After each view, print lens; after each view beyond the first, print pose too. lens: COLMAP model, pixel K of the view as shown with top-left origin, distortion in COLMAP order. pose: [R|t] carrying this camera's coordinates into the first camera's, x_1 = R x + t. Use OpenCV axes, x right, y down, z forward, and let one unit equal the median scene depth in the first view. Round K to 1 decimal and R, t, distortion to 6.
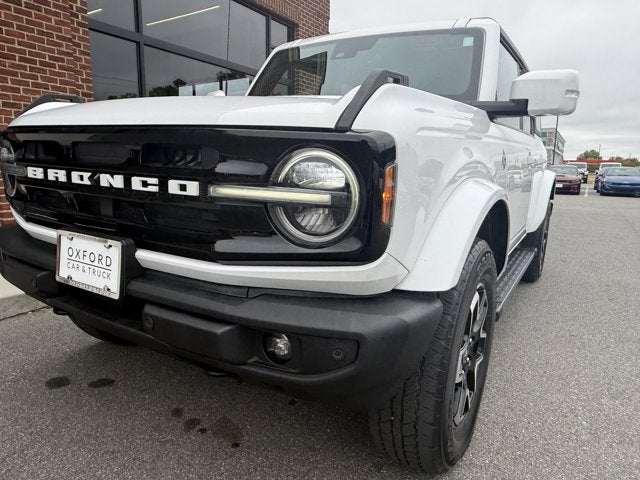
lens RADIAL K [[428.3, 0, 311.0], [0, 428.3, 240.5], [0, 0, 1]] dist [0.000730, 0.000479]
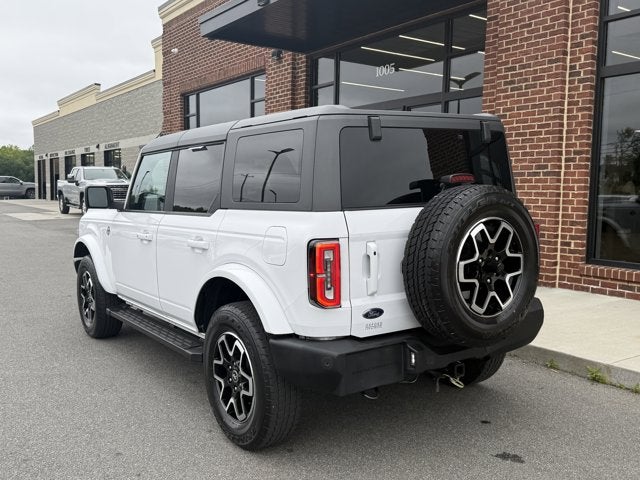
lens RADIAL K [[624.9, 0, 320.0], [0, 624.9, 240.0], [0, 0, 1]] dist [0.053561, -0.016544]
pose [[-0.389675, 0.059728, -0.919014, 4.449587], [-0.166959, 0.976778, 0.134275, -1.135877], [0.905692, 0.205761, -0.370654, 4.815253]]
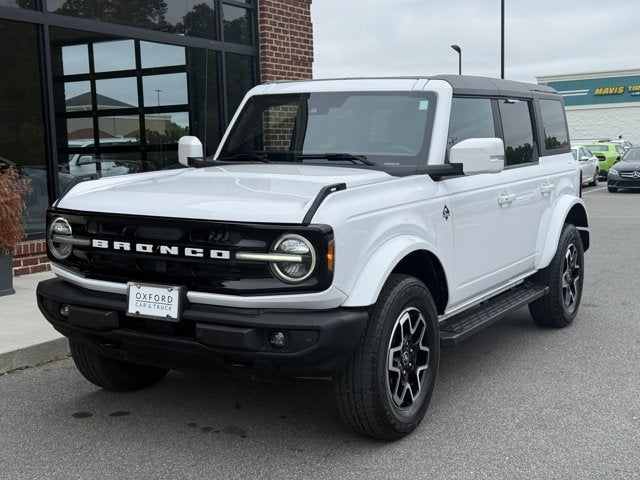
lens RADIAL K [[866.6, 0, 320.0], [0, 866.6, 240.0], [0, 0, 1]] dist [0.100460, 0.005717]
pose [[0.998687, -0.040792, 0.031000, 0.007753], [0.042811, 0.996800, -0.067512, 0.071773], [-0.028147, 0.068751, 0.997237, -2.374776]]
